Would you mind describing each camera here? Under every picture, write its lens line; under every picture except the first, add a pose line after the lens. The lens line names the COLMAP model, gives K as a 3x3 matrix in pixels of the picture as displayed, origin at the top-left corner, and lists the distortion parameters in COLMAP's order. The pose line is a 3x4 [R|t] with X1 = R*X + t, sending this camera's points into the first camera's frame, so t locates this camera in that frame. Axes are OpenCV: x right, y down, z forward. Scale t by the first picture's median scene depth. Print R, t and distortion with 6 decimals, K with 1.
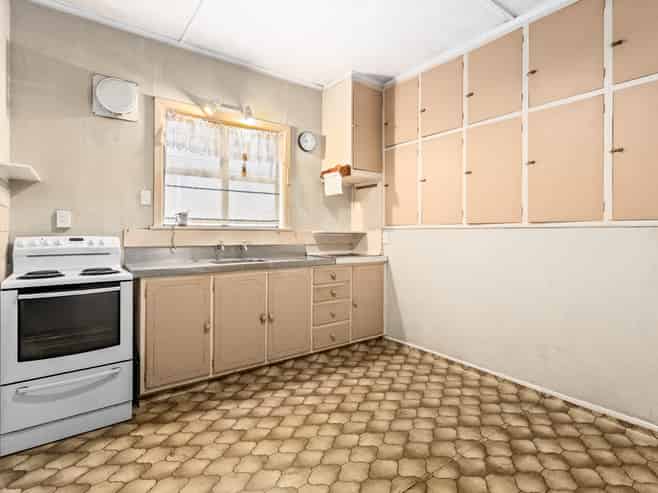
lens RADIAL K [[336.4, 0, 329.1], [0, 336.4, 232.9], [0, 0, 1]] dist [-0.001199, 0.000207]
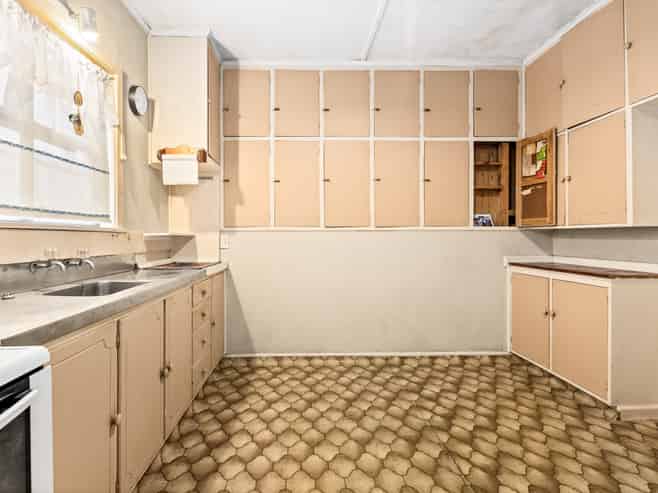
lens RADIAL K [[334.5, 0, 328.4], [0, 334.5, 237.1], [0, 0, 1]] dist [0.001154, 0.000336]
pose [[0.578493, -0.006379, 0.815662, -0.414351], [0.004930, 0.999978, 0.004324, 0.001449], [-0.815672, 0.001520, 0.578512, 0.315353]]
